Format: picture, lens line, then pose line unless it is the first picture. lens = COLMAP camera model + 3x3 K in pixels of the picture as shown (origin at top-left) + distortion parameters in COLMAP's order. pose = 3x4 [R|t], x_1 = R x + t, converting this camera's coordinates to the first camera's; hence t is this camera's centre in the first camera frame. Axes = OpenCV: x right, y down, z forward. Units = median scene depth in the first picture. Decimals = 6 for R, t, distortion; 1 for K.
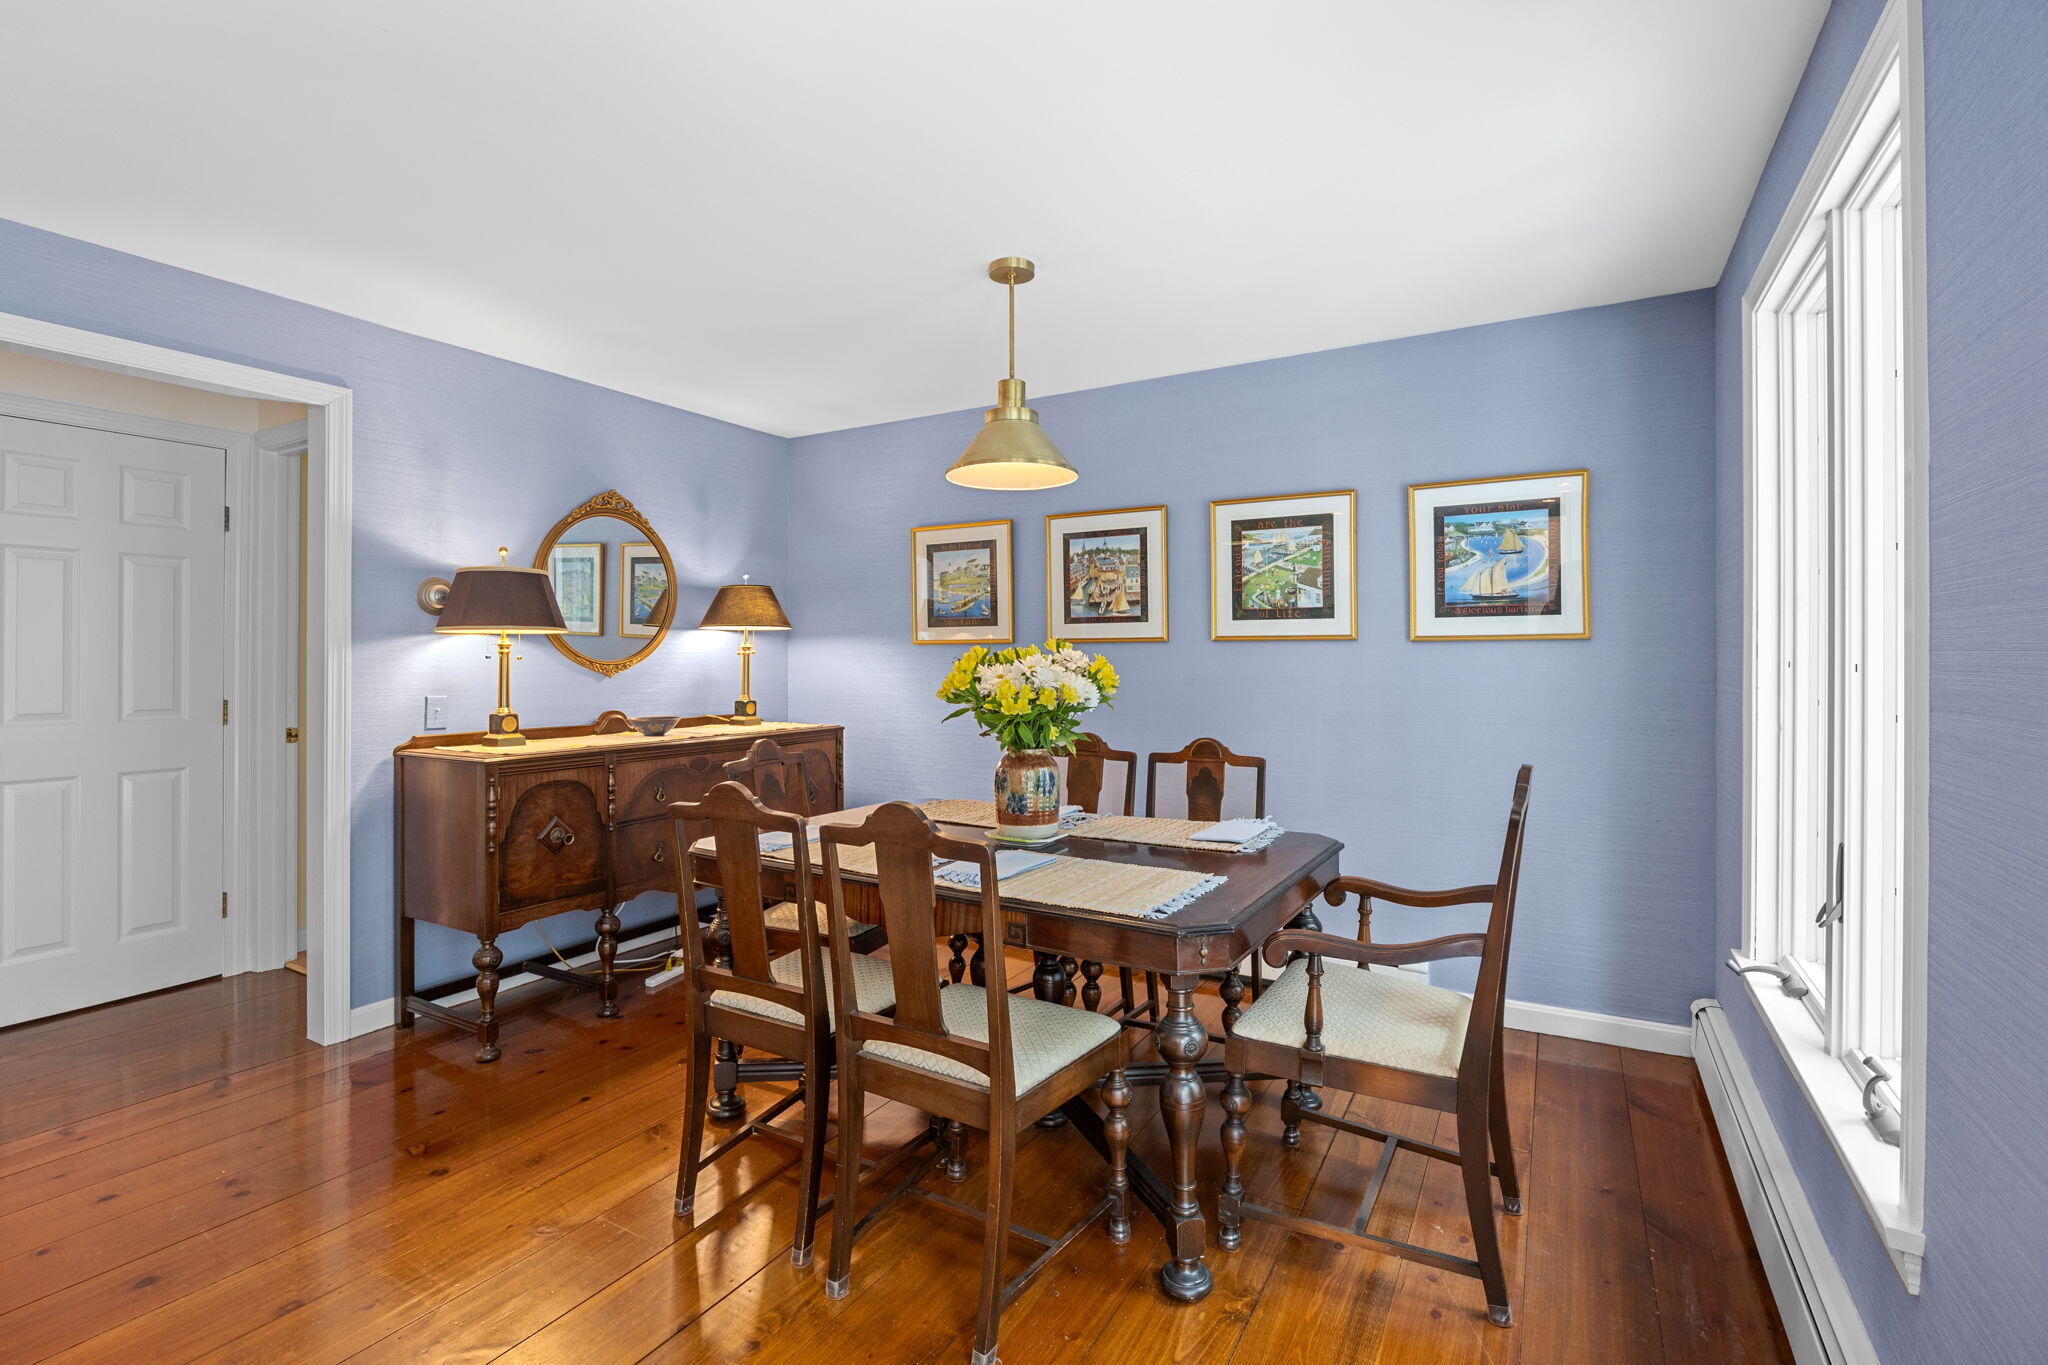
lens RADIAL K [[934.4, 0, 1002.3], [0, 934.4, 656.6], [0, 0, 1]] dist [-0.005961, -0.001331]
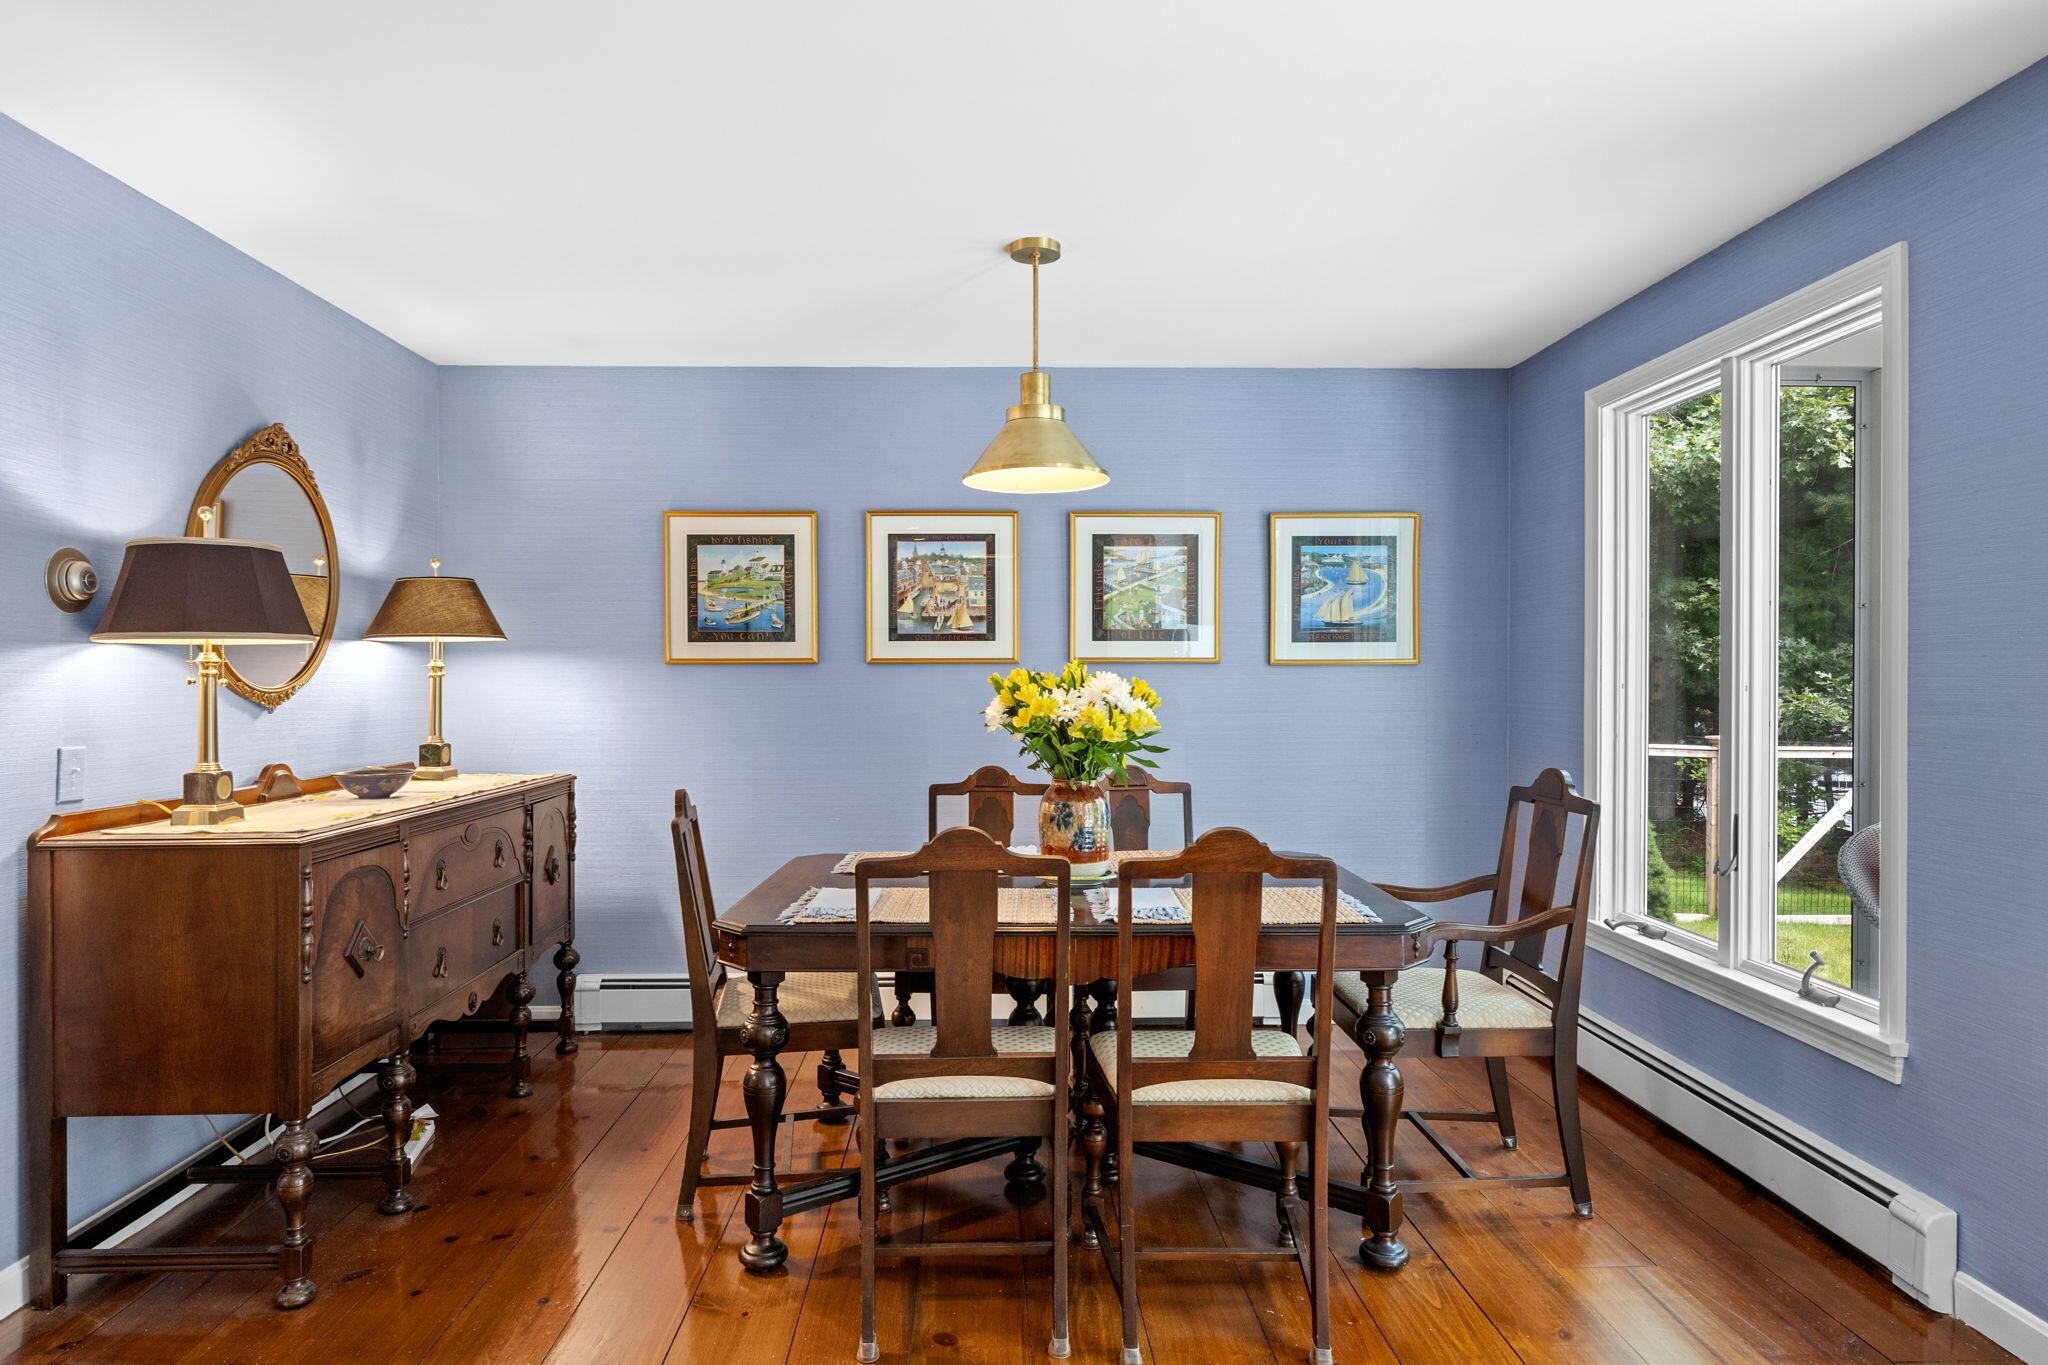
lens RADIAL K [[1202.4, 0, 1016.4], [0, 1202.4, 690.1], [0, 0, 1]] dist [0.002045, -0.001194]
pose [[0.850591, -0.005596, 0.525798, -0.497606], [0.000640, 0.999954, 0.009607, -0.001414], [-0.525828, -0.007835, 0.850555, 0.019542]]
